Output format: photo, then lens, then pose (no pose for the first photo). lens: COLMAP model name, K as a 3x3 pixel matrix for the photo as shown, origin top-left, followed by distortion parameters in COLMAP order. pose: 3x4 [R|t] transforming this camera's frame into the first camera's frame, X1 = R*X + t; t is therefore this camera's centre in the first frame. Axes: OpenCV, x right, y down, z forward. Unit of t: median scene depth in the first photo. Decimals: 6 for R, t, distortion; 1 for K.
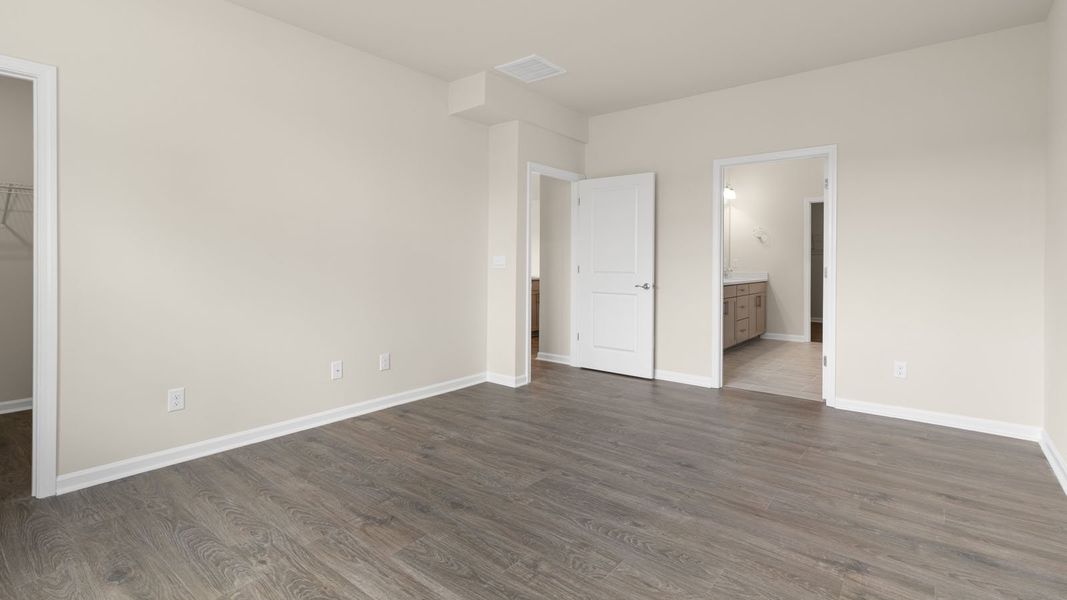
lens RADIAL K [[492.3, 0, 539.8], [0, 492.3, 299.0], [0, 0, 1]] dist [-0.003321, -0.000322]
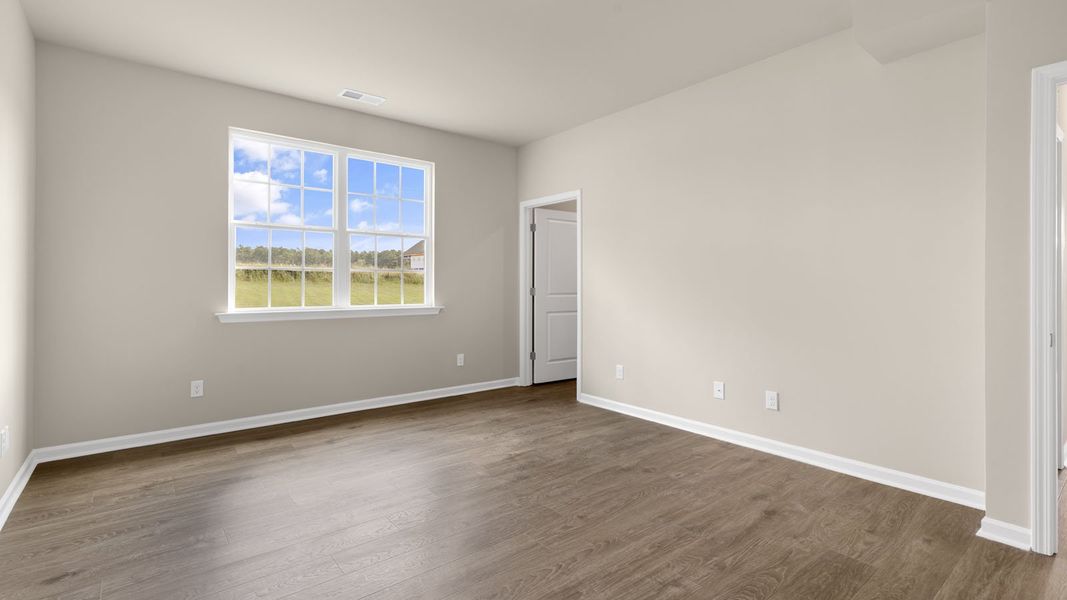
lens RADIAL K [[498.1, 0, 537.7], [0, 498.1, 282.7], [0, 0, 1]] dist [0.003670, 0.000242]
pose [[-0.217844, -0.006740, -0.975960, 0.857764], [-0.076565, 0.997012, 0.010205, -0.077166], [0.972976, 0.076948, -0.217709, 1.018020]]
